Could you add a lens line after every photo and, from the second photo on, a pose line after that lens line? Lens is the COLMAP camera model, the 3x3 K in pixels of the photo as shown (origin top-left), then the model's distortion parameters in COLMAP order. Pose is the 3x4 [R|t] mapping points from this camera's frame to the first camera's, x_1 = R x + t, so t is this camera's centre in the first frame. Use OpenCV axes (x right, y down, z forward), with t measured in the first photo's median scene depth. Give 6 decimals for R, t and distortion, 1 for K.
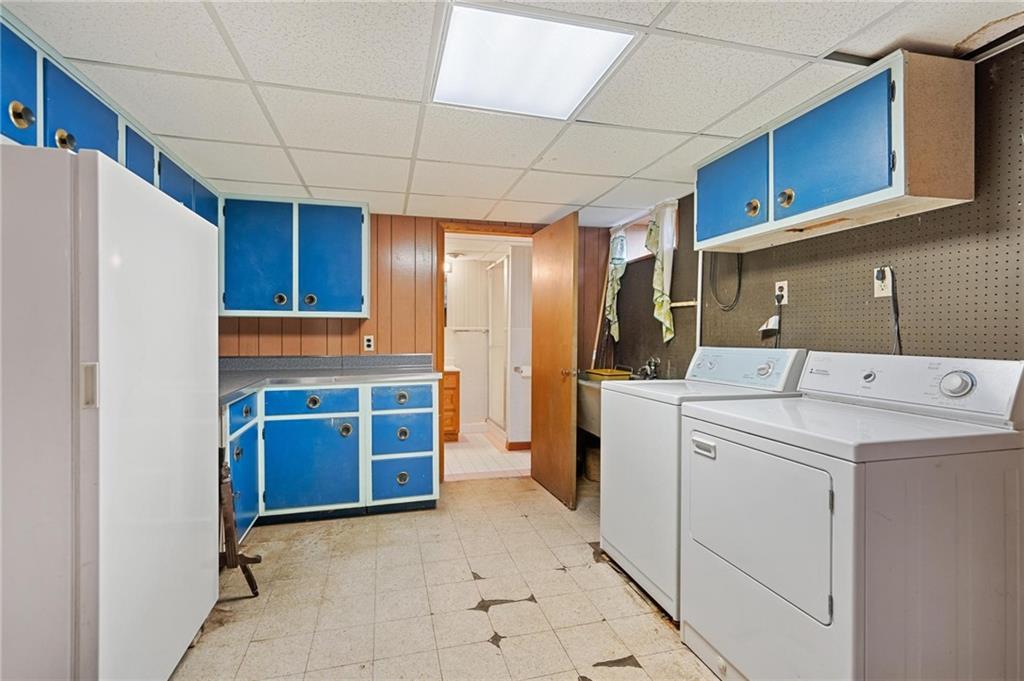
lens RADIAL K [[470.6, 0, 507.2], [0, 470.6, 333.6], [0, 0, 1]] dist [-0.003277, -0.000145]
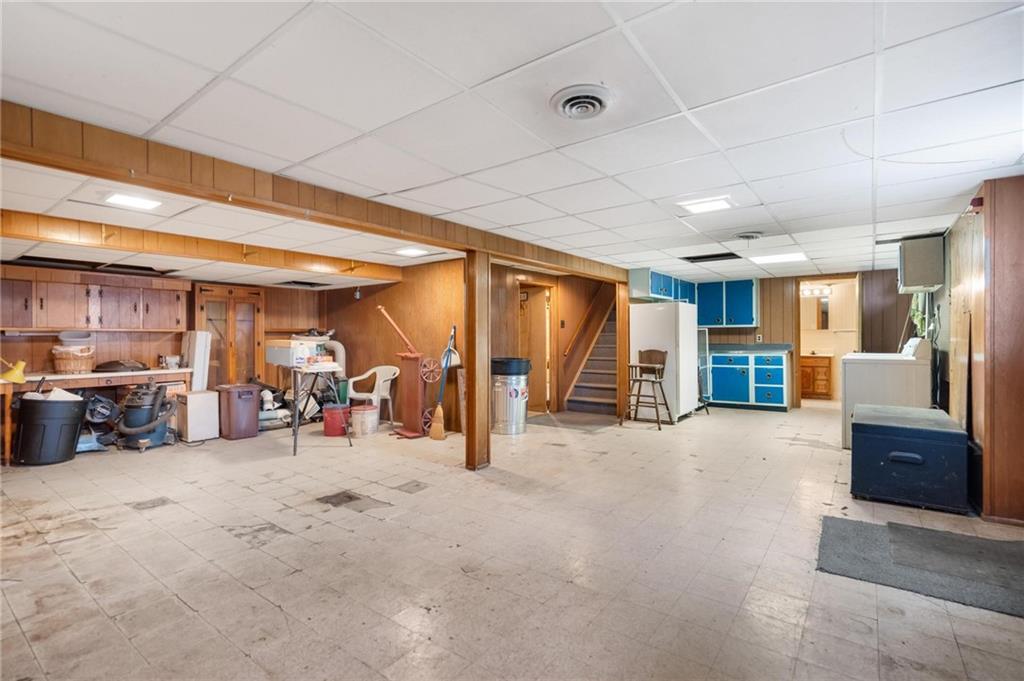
lens RADIAL K [[487.6, 0, 508.2], [0, 487.6, 337.8], [0, 0, 1]] dist [0.004408, 0.000586]
pose [[0.618944, -0.008935, -0.785384, 0.853755], [0.010413, 0.999941, -0.003169, 0.014339], [0.785366, -0.006216, 0.619001, -1.470725]]
